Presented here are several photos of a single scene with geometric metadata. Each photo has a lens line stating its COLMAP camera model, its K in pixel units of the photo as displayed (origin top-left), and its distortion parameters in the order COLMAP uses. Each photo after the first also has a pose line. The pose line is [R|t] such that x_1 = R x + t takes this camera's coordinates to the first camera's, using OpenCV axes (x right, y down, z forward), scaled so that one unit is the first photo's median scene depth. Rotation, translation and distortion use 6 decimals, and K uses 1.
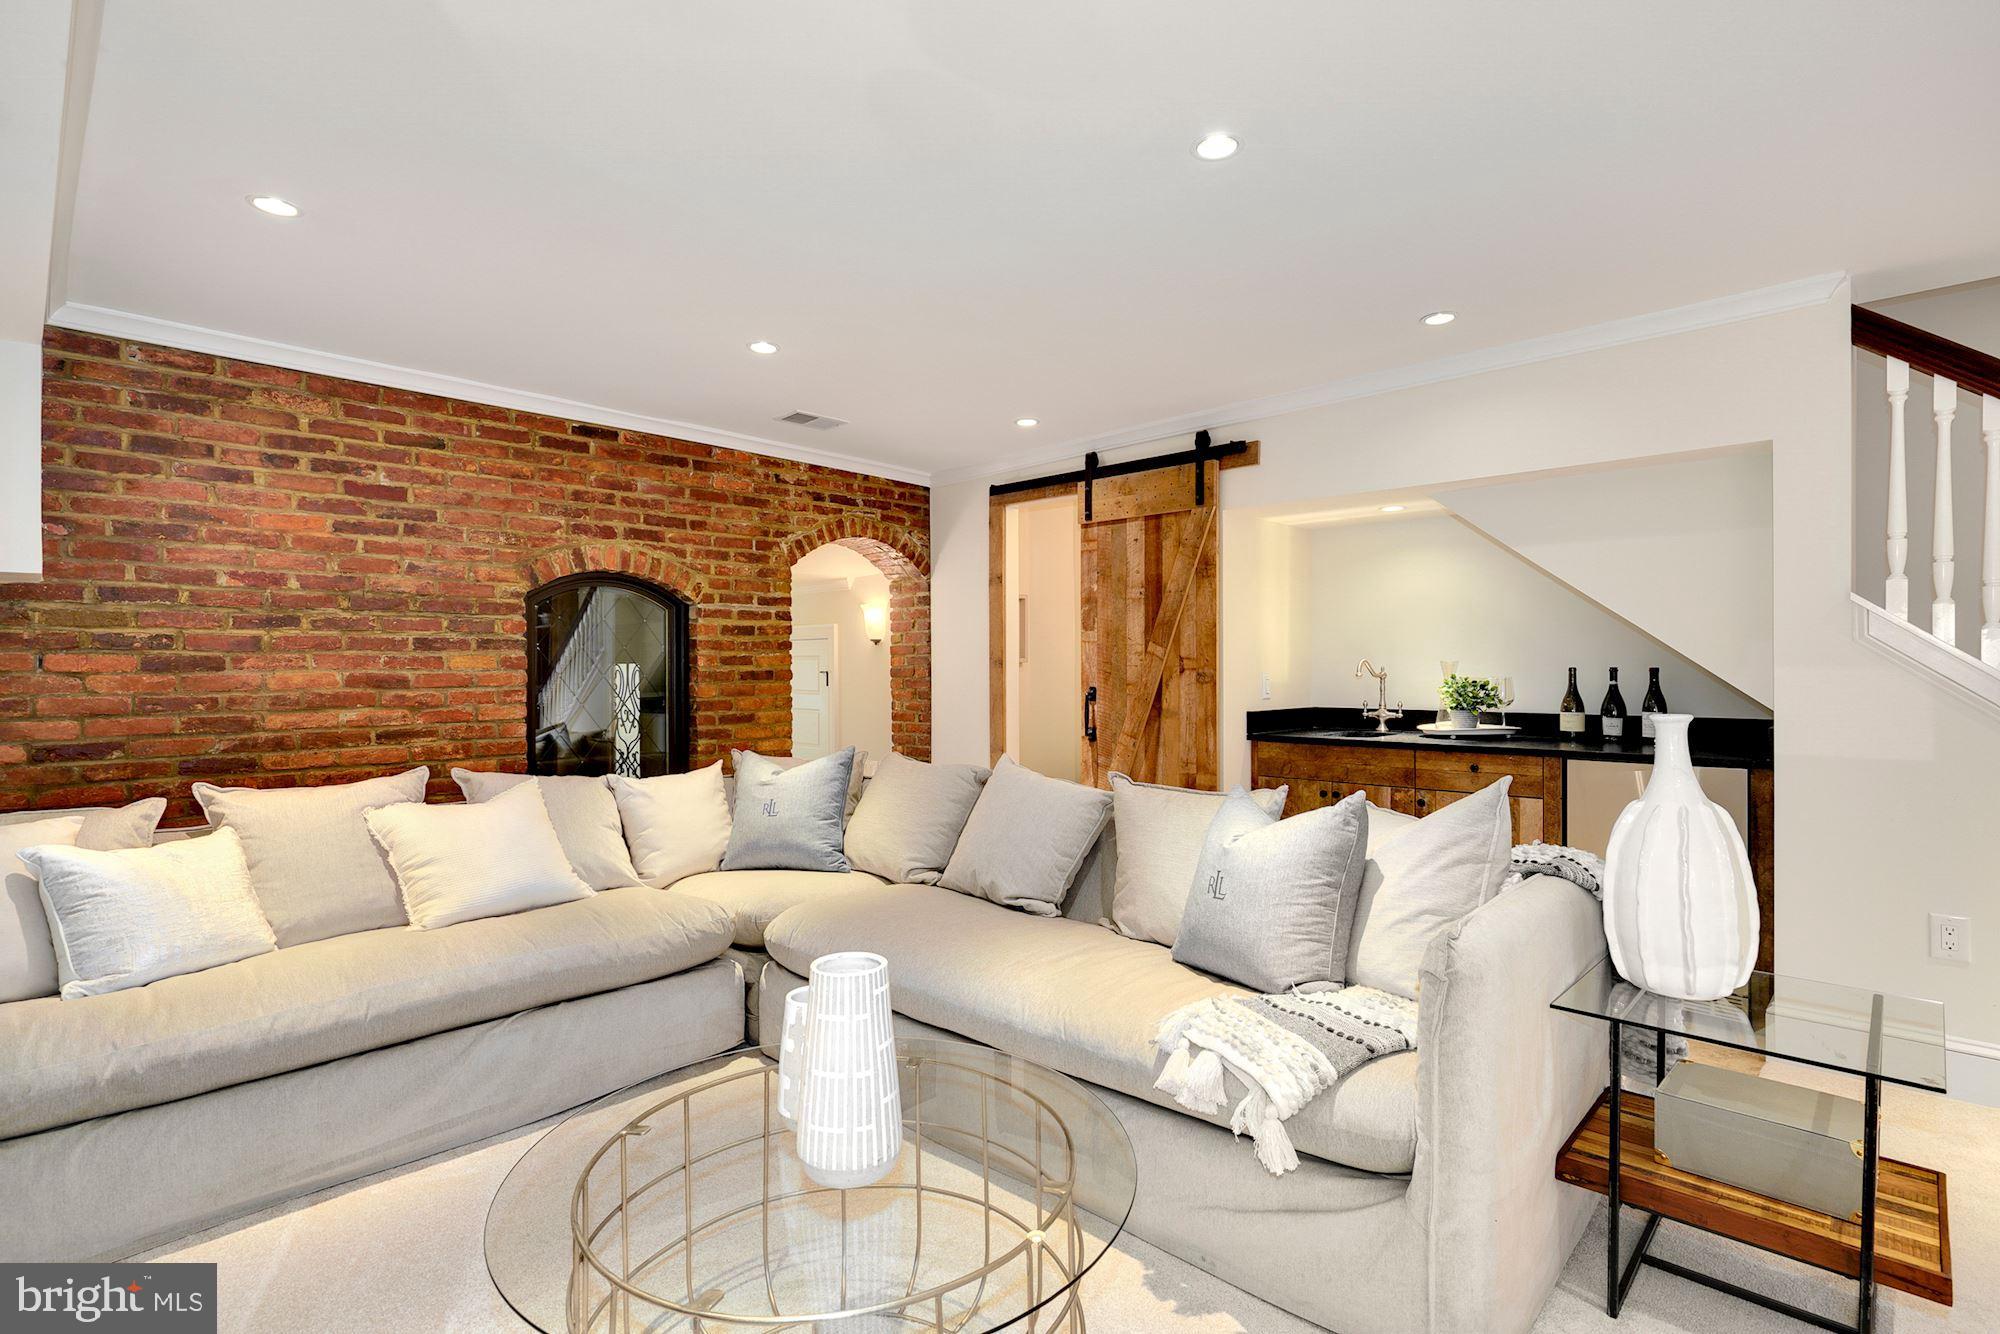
lens RADIAL K [[956.1, 0, 1000.0], [0, 956.1, 667.0], [0, 0, 1]] dist [-0.000333, 0.000368]
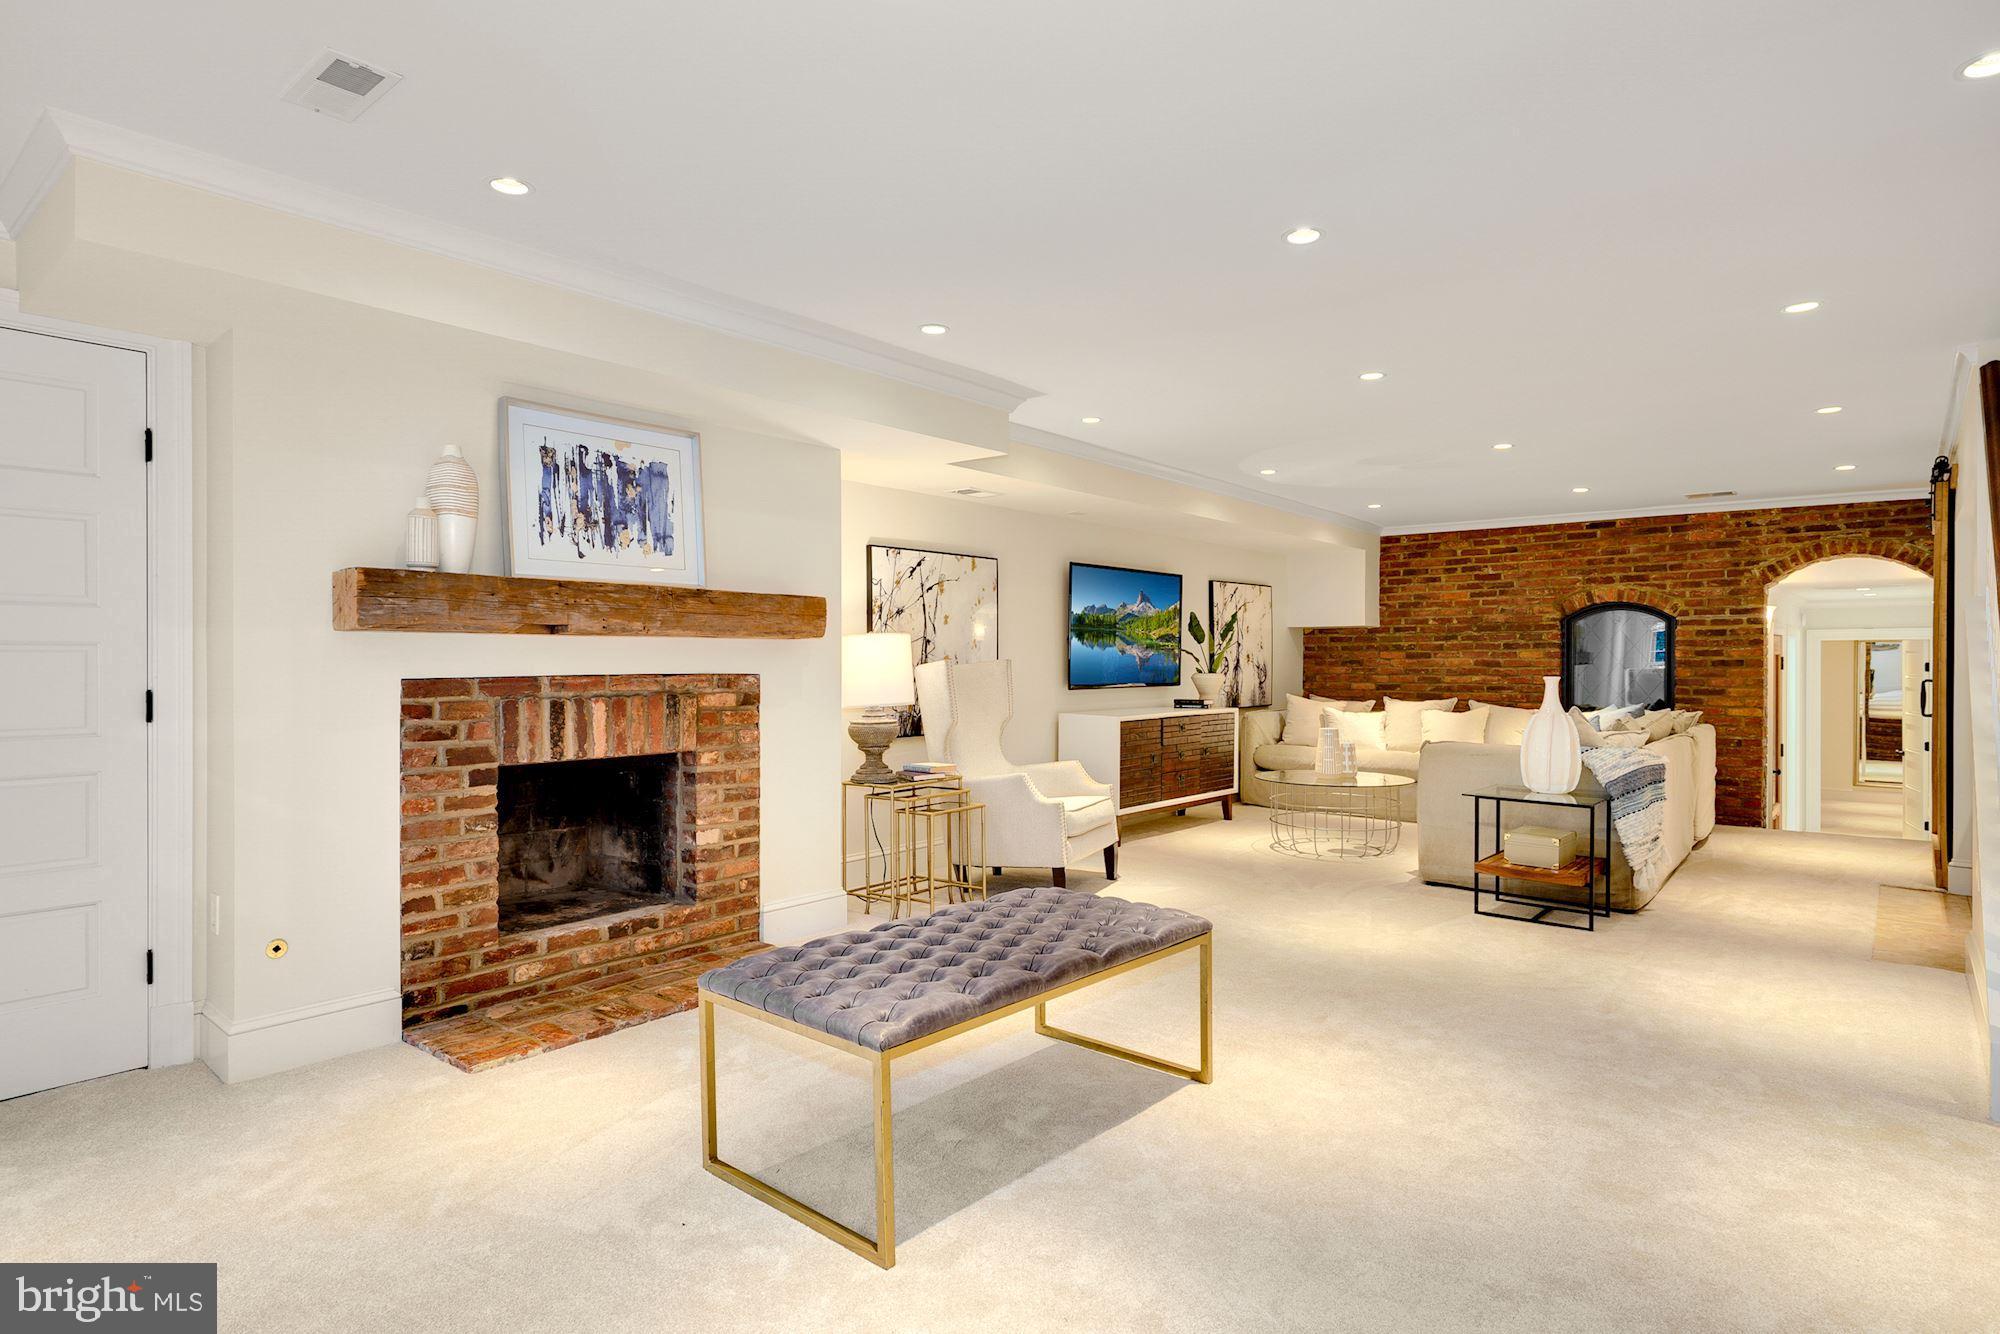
lens RADIAL K [[956.1, 0, 1000.0], [0, 956.1, 667.0], [0, 0, 1]] dist [-0.000333, 0.000368]
pose [[0.063604, 0.009957, -0.997926, 1.288358], [-0.004384, 0.999943, 0.009698, 0.006112], [0.997966, 0.003758, 0.063644, -0.226641]]
